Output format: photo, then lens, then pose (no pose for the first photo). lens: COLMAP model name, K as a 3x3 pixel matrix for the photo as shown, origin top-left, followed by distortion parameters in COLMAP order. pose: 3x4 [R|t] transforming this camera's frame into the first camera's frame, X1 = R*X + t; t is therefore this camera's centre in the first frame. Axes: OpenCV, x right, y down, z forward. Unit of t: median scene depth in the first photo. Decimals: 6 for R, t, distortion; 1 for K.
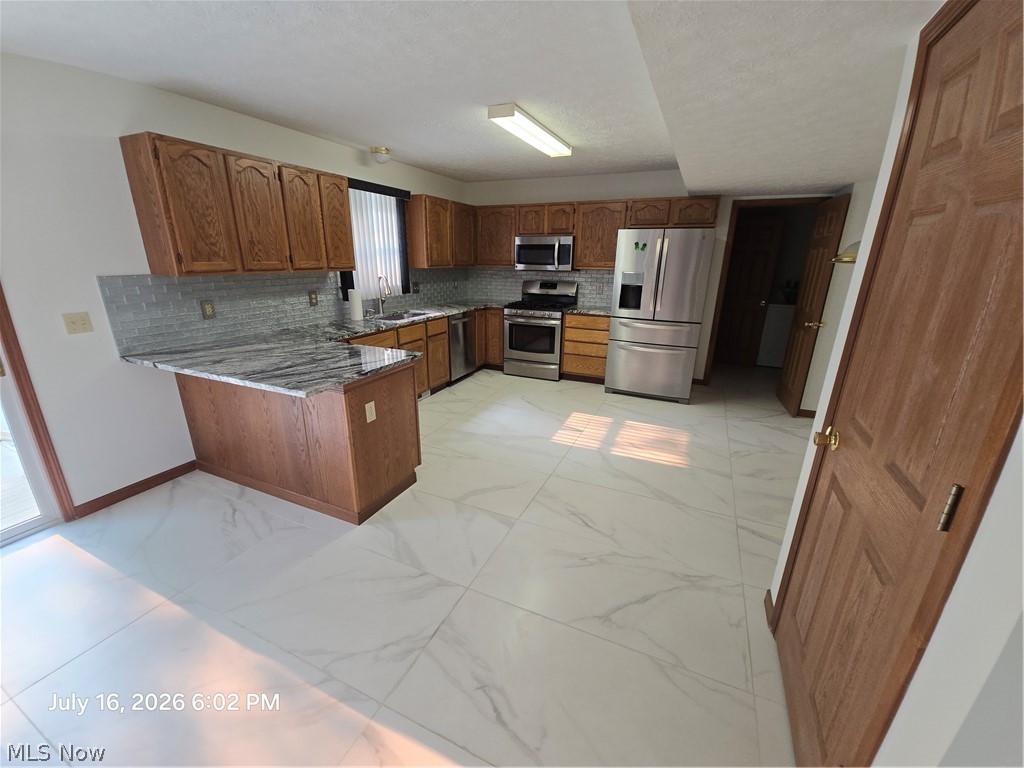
lens RADIAL K [[415.3, 0, 510.1], [0, 415.3, 390.6], [0, 0, 1]] dist [-0.000101, 0.000126]
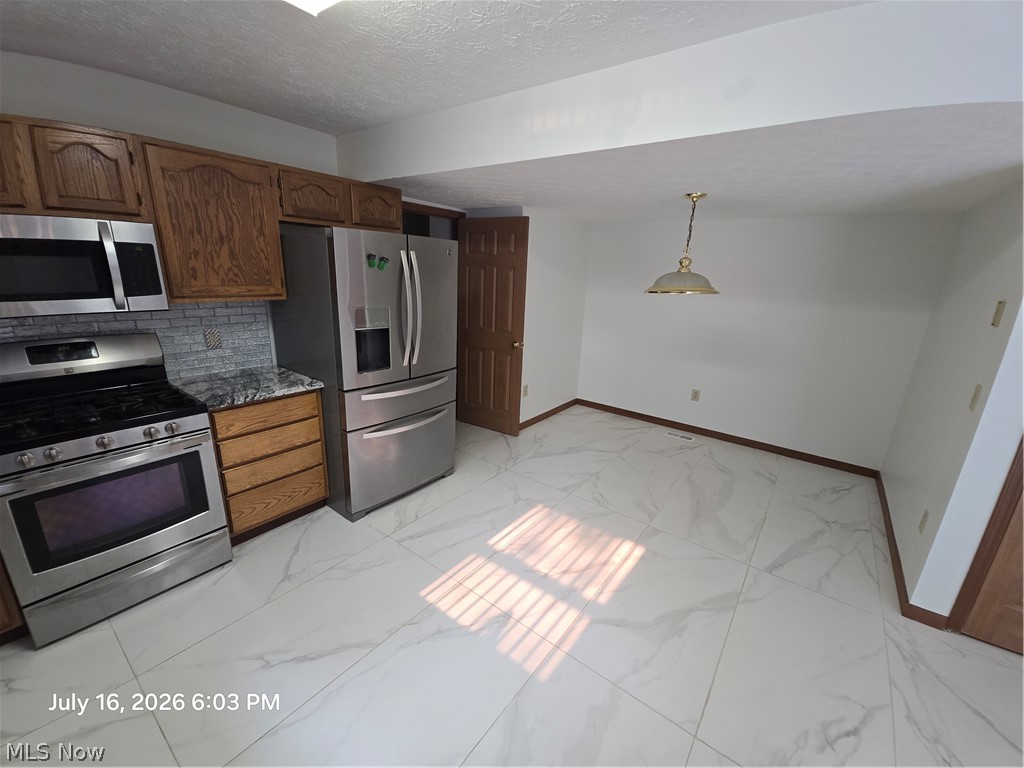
lens RADIAL K [[415.3, 0, 510.1], [0, 415.3, 390.6], [0, 0, 1]] dist [-0.000101, 0.000126]
pose [[0.218846, -0.277479, 0.935474, -0.227267], [0.260153, 0.940604, 0.218140, -0.266188], [-0.940440, 0.195627, 0.278034, 0.726808]]
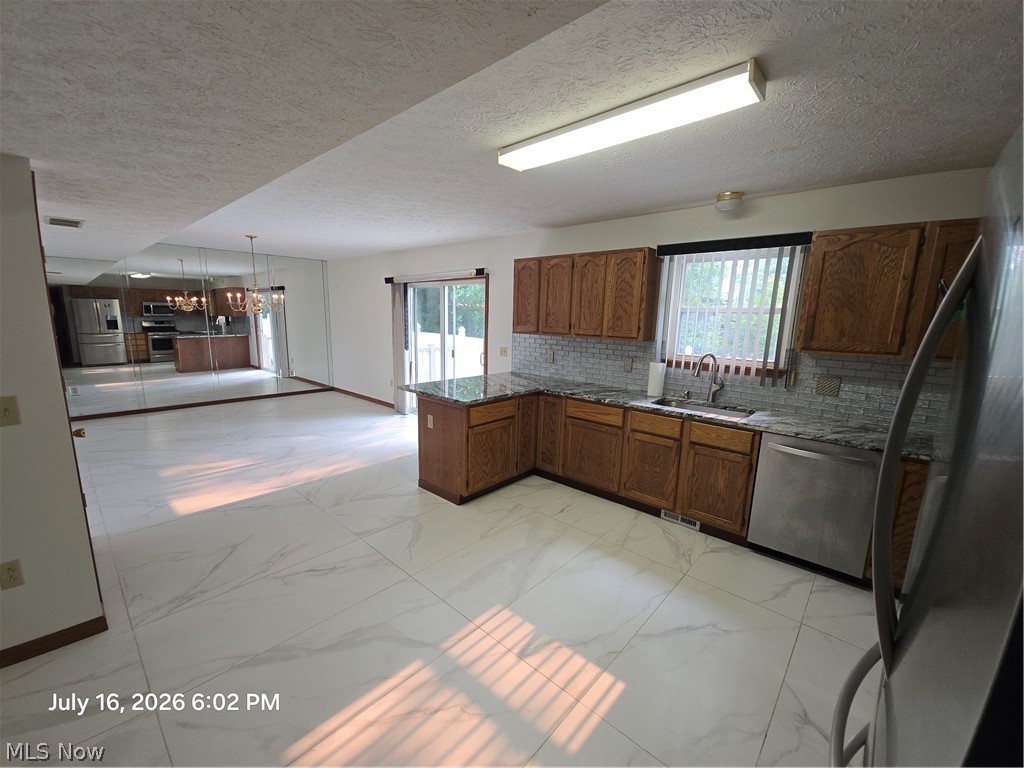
lens RADIAL K [[415.3, 0, 510.1], [0, 415.3, 390.6], [0, 0, 1]] dist [-0.000101, 0.000126]
pose [[-0.305240, 0.156949, -0.939253, 0.557124], [-0.317379, 0.913166, 0.255733, -0.303017], [0.897830, 0.376159, -0.228922, 0.900171]]
